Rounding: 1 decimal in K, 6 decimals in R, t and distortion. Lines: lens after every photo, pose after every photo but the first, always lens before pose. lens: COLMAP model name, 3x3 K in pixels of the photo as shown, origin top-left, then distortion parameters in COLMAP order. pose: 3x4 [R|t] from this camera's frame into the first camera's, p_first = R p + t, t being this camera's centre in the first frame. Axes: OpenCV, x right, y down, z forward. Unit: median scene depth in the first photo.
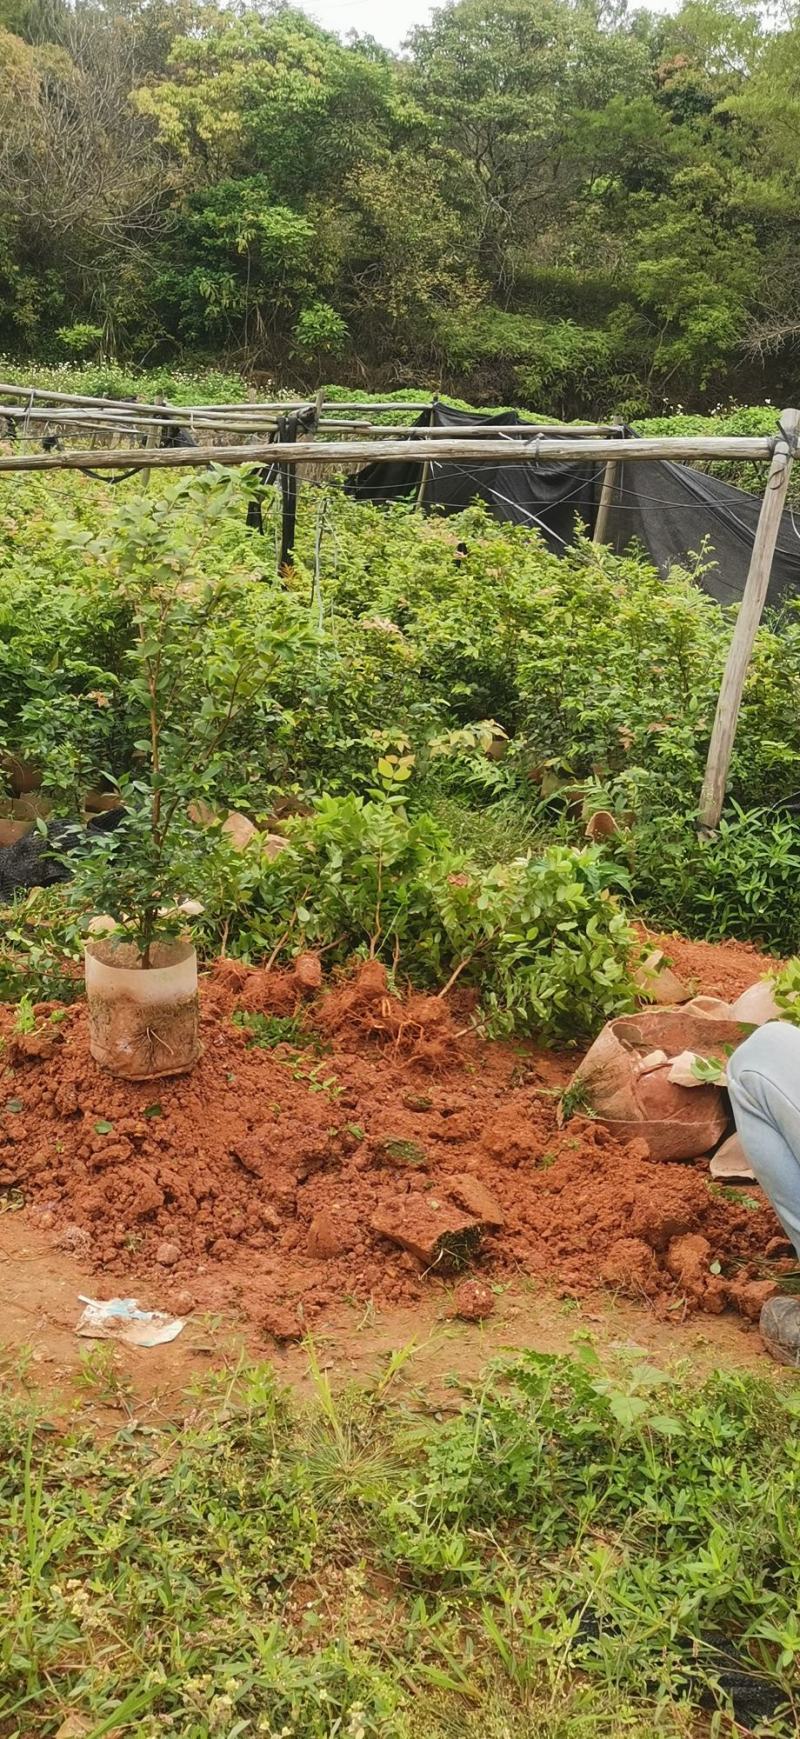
lens RADIAL K [[1659.8, 0, 401.8], [0, 1659.8, 872.9], [0, 0, 1]] dist [0.008943, 0.000000]
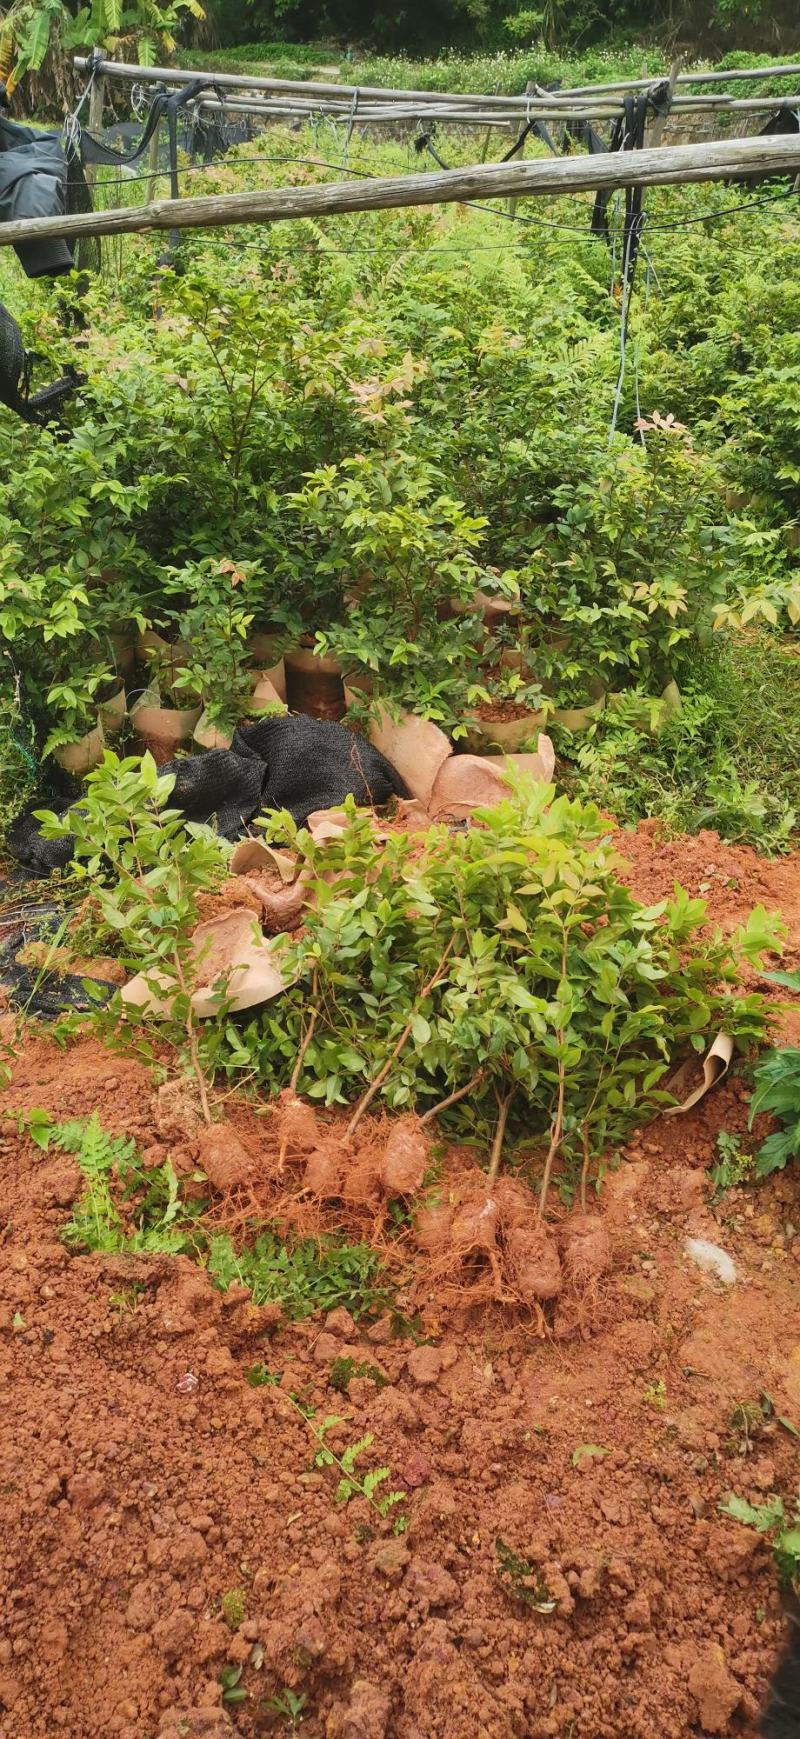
lens RADIAL K [[1273.1, 0, 402.5], [0, 1273.1, 868.4], [0, 0, 1]] dist [0.026137, 0.005884]
pose [[0.963084, 0.074951, -0.258556, 0.010324], [-0.002720, 0.963120, 0.269058, -0.031595], [0.269186, -0.258423, 0.927770, 0.112625]]
